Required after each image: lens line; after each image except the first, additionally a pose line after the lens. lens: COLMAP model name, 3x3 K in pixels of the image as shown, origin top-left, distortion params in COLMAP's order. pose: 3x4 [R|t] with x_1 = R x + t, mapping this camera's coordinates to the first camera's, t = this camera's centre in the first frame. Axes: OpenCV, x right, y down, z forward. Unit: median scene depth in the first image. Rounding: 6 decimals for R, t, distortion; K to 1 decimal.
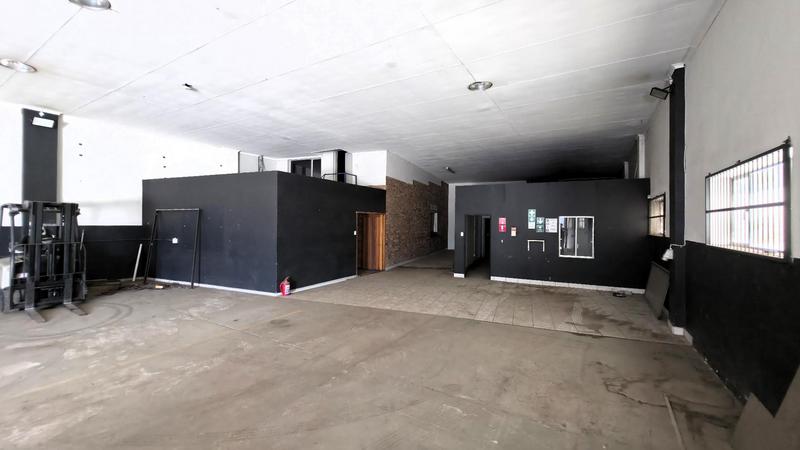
lens RADIAL K [[320.5, 0, 400.0], [0, 320.5, 219.8], [0, 0, 1]] dist [0.002023, 0.000119]
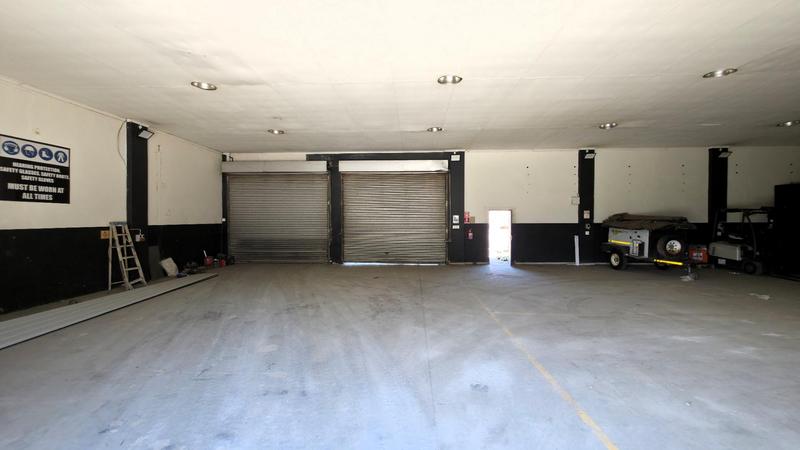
lens RADIAL K [[320.5, 0, 400.0], [0, 320.5, 219.8], [0, 0, 1]] dist [0.002023, 0.000119]
pose [[0.477095, -0.008534, -0.878811, -0.342221], [0.012501, 0.999918, -0.002924, -0.005752], [0.878763, -0.009591, 0.477162, -0.719852]]
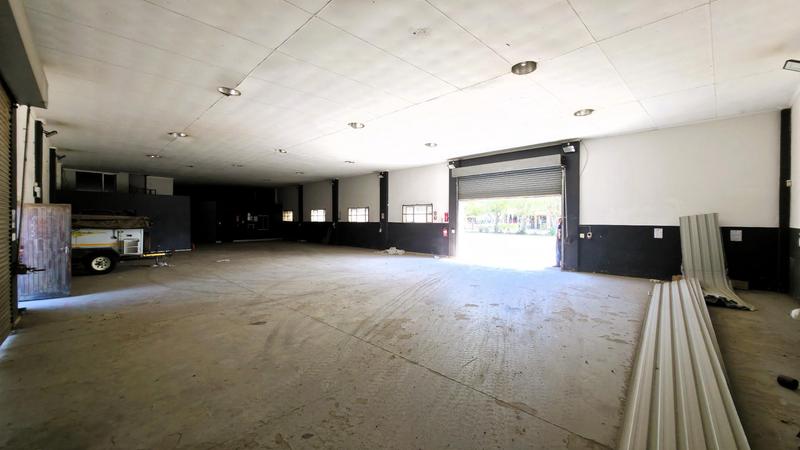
lens RADIAL K [[320.5, 0, 400.0], [0, 320.5, 219.8], [0, 0, 1]] dist [0.002023, 0.000119]
pose [[0.243930, -0.012601, 0.969711, -1.517744], [-0.004993, 0.999886, 0.014249, -0.016121], [-0.969780, -0.008317, 0.243839, -0.689413]]
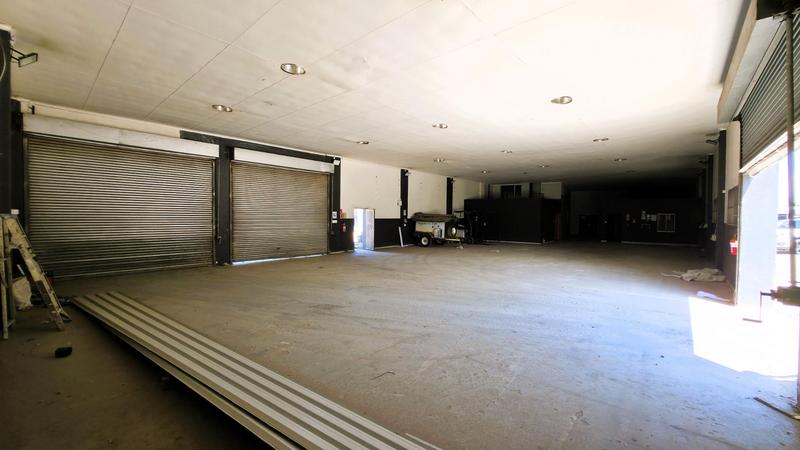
lens RADIAL K [[320.5, 0, 400.0], [0, 320.5, 219.8], [0, 0, 1]] dist [0.002023, 0.000119]
pose [[0.985576, -0.000766, -0.169233, -0.734471], [0.003325, 0.999884, 0.014839, -0.007112], [0.169202, -0.015188, 0.985464, -1.239657]]
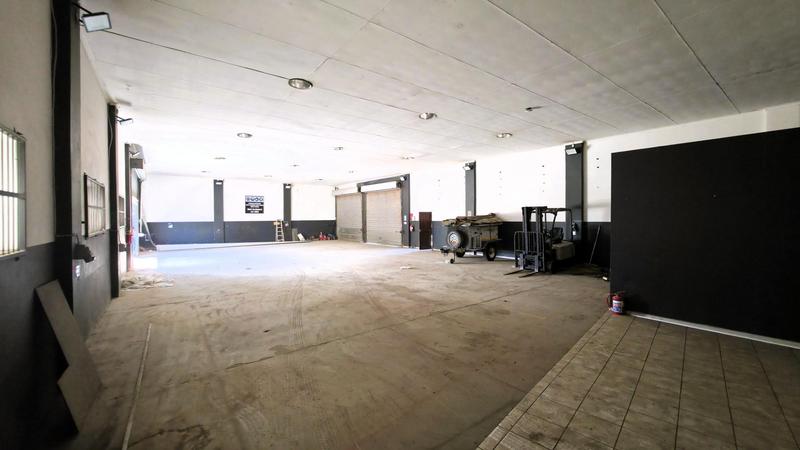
lens RADIAL K [[320.5, 0, 400.0], [0, 320.5, 219.8], [0, 0, 1]] dist [0.002023, 0.000119]
pose [[-0.361297, 0.000051, -0.932451, 0.372267], [0.008539, 0.999958, -0.003254, 0.006085], [0.932412, -0.009138, -0.361282, 0.538723]]
